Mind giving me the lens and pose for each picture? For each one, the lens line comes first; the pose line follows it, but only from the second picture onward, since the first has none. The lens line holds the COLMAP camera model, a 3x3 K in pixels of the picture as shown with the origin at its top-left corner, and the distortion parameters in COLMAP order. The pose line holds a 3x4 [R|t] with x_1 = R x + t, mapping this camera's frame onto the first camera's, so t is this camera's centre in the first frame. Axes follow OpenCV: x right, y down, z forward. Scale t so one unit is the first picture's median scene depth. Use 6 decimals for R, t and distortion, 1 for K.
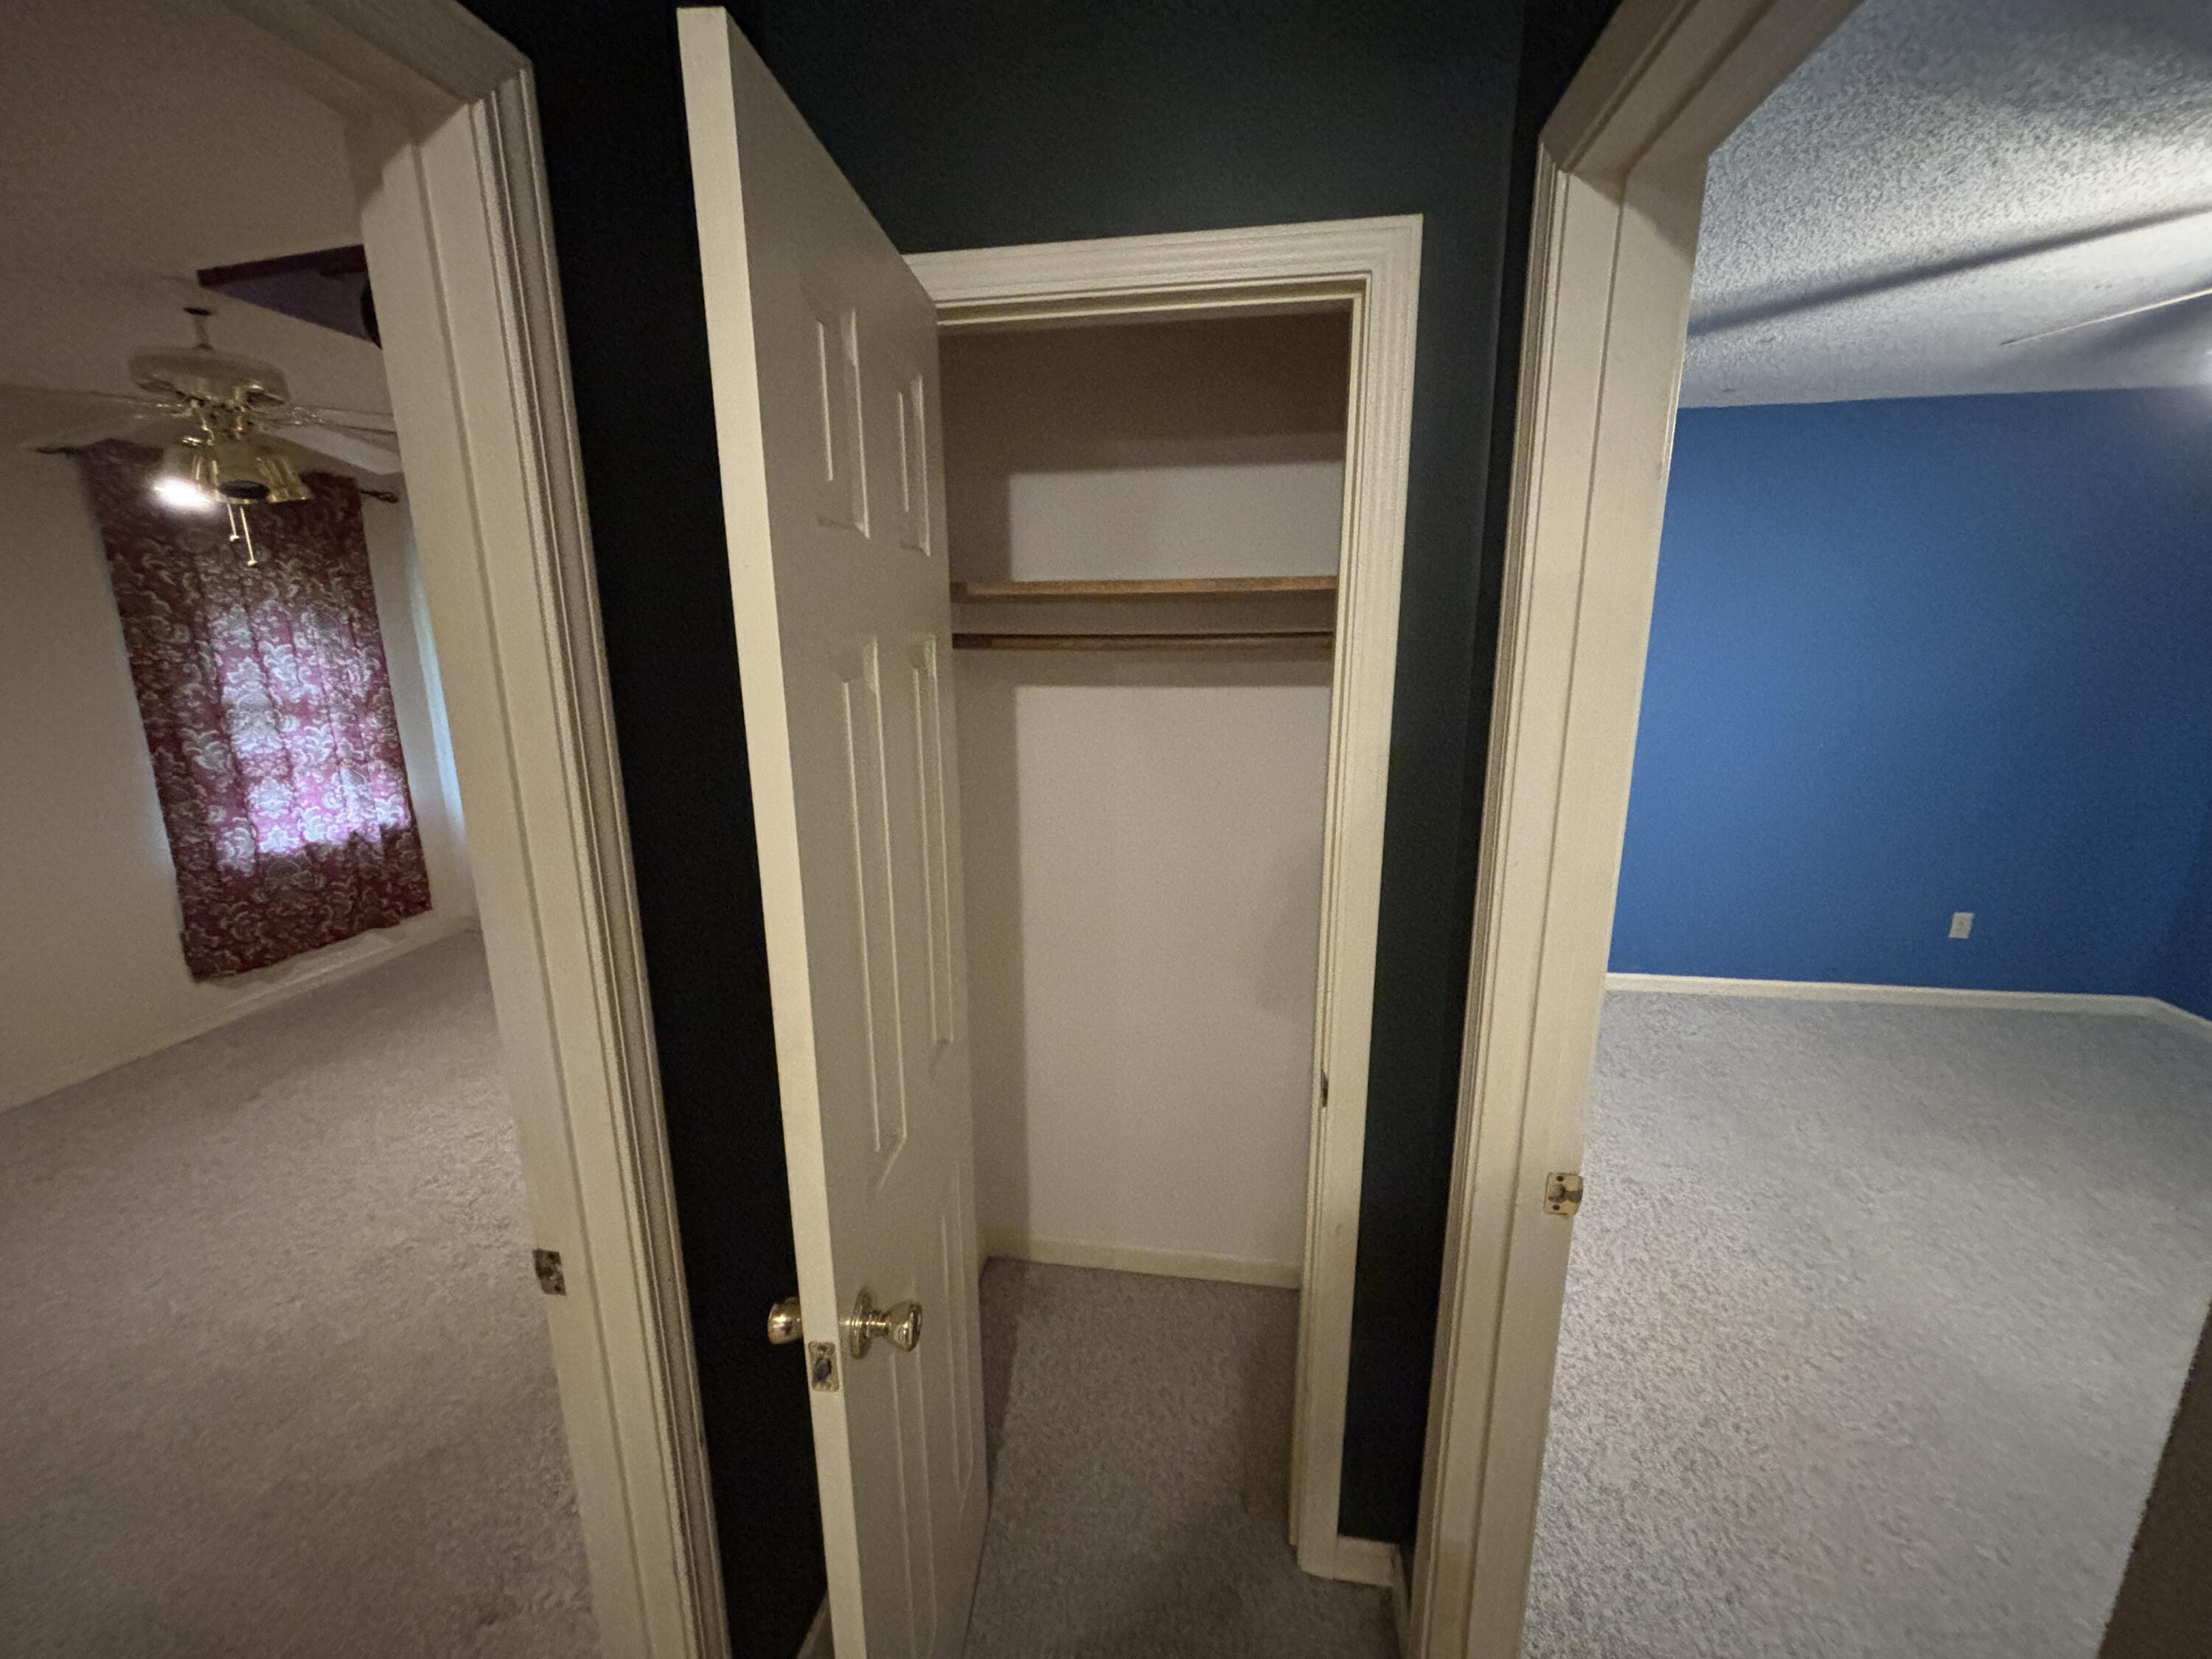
lens RADIAL K [[884.8, 0, 1096.8], [0, 884.8, 820.9], [0, 0, 1]] dist [-0.004364, -0.000542]
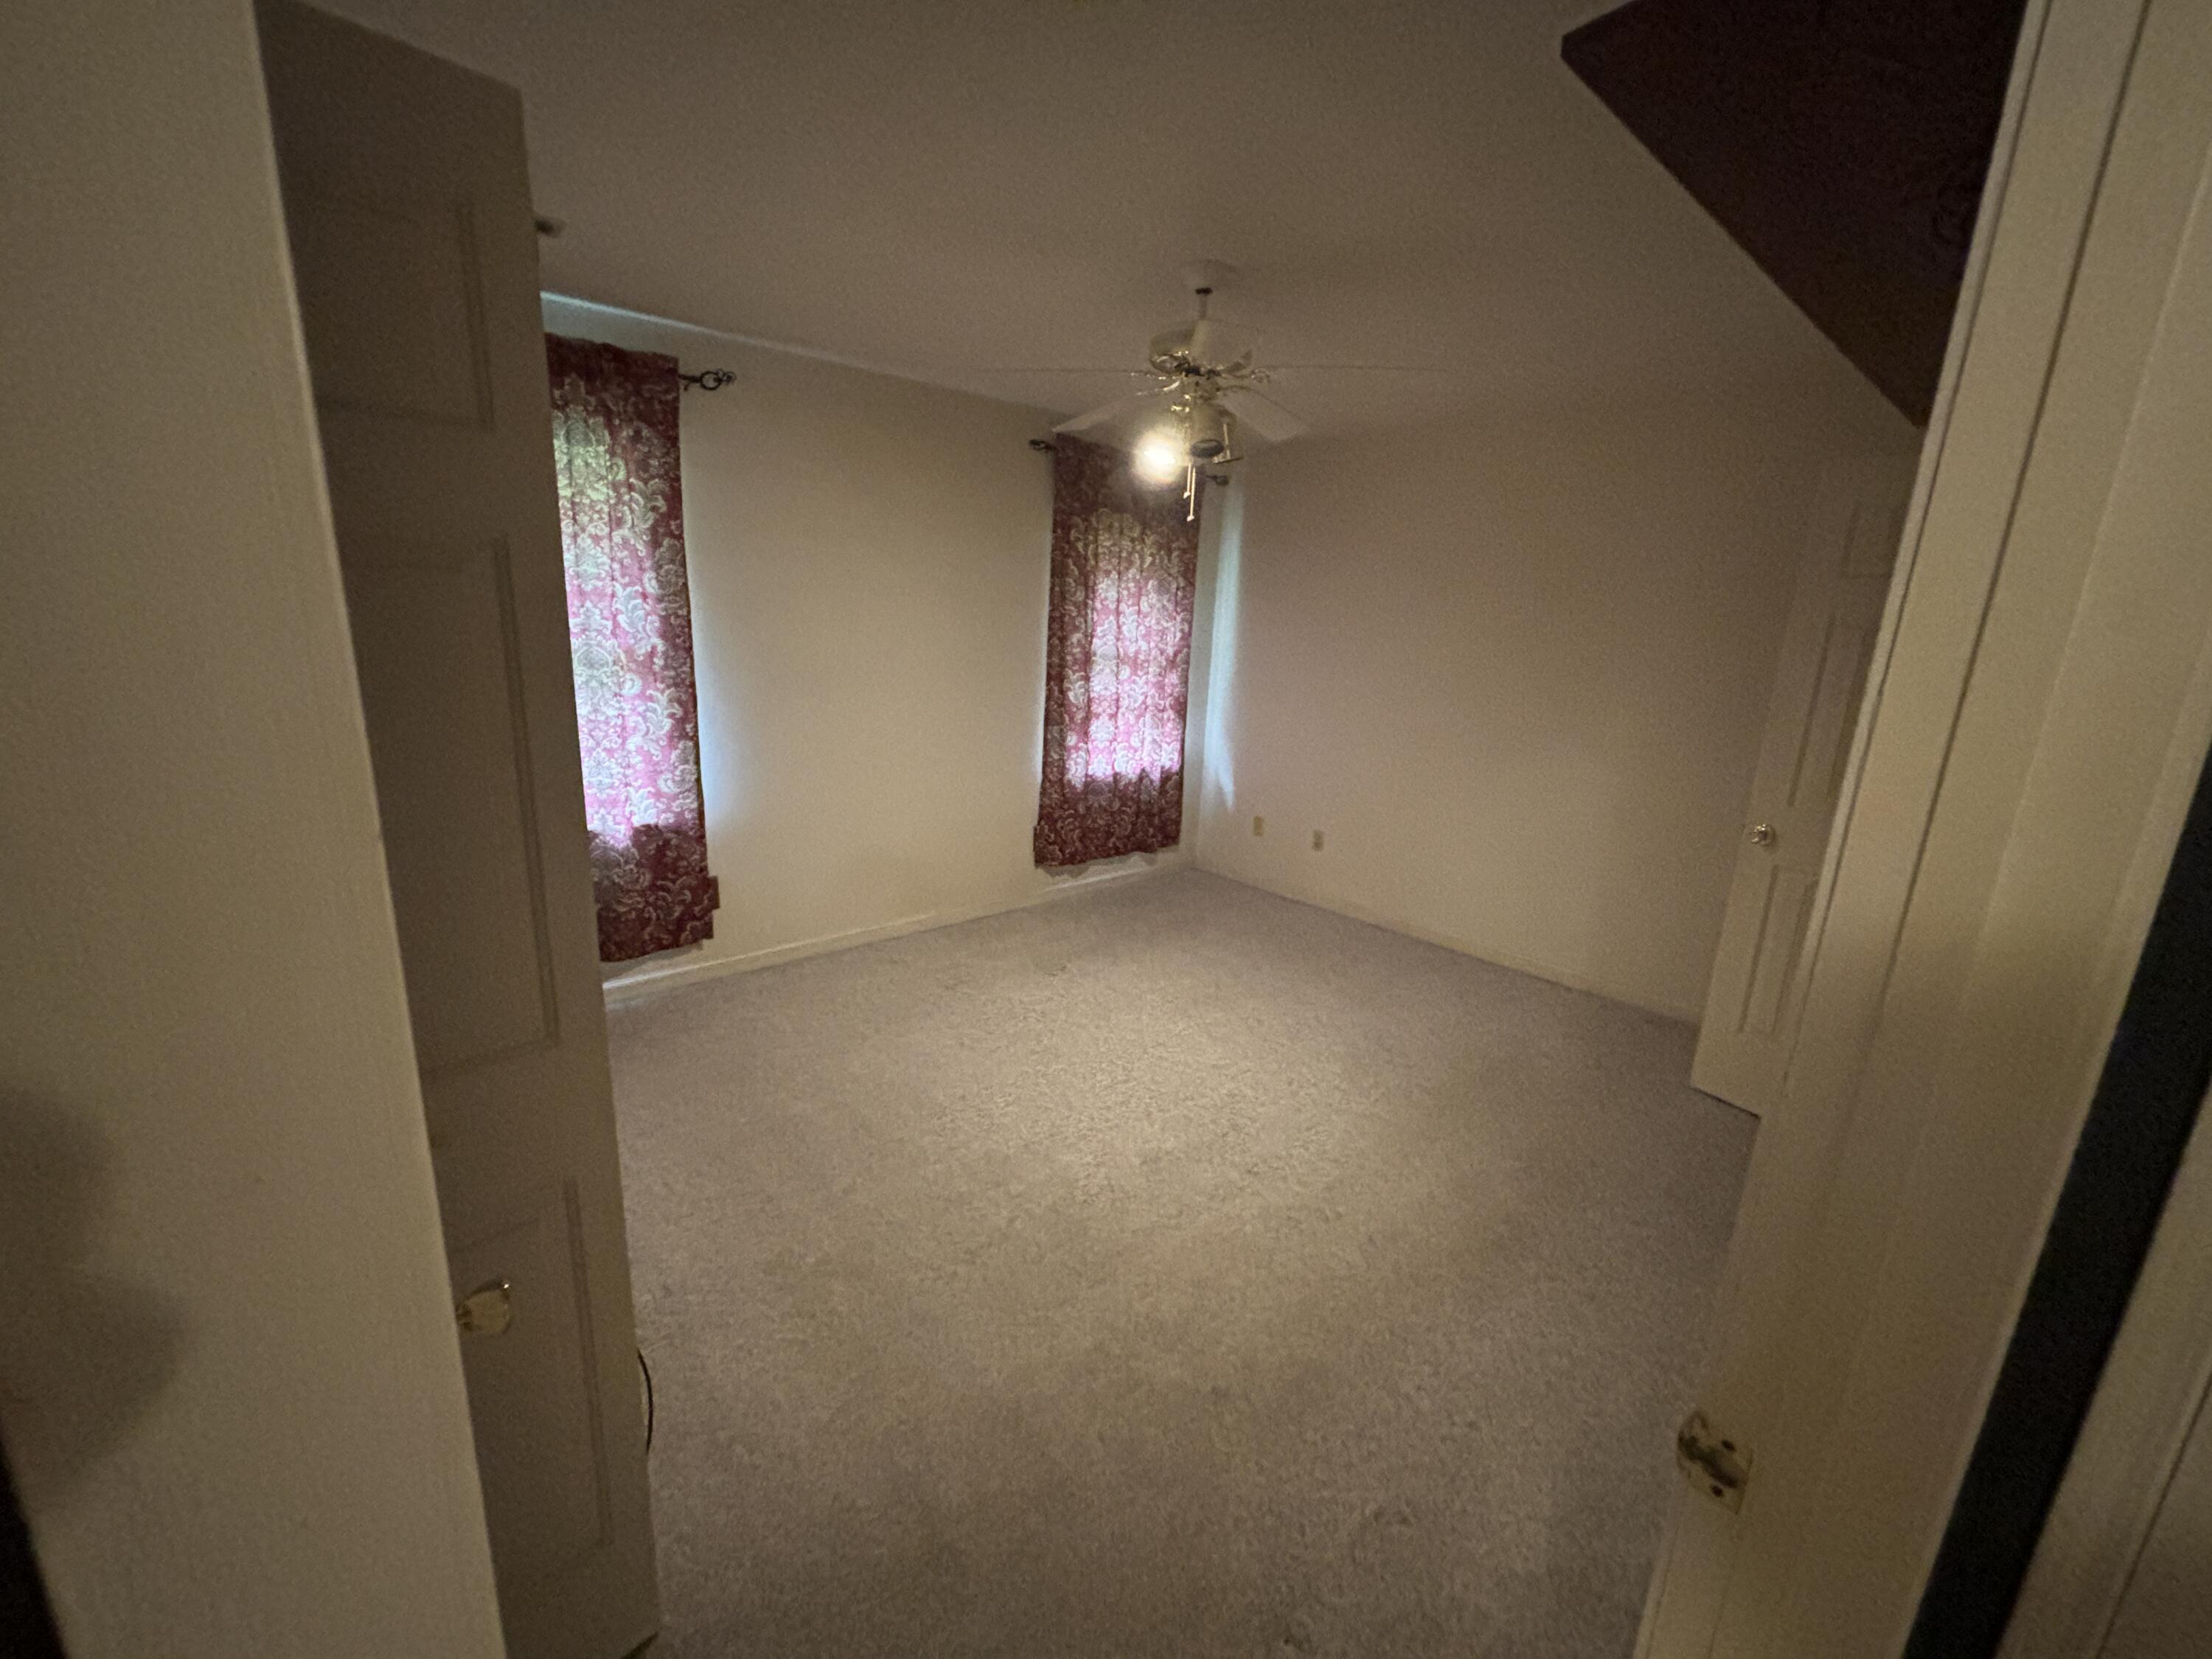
lens RADIAL K [[884.8, 0, 1105.6], [0, 884.8, 833.2], [0, 0, 1]] dist [-0.004364, -0.000542]
pose [[0.768423, 0.192868, -0.610187, -0.162671], [-0.182220, 0.979975, 0.080276, 0.013598], [0.613451, 0.049503, 0.788180, 0.041022]]
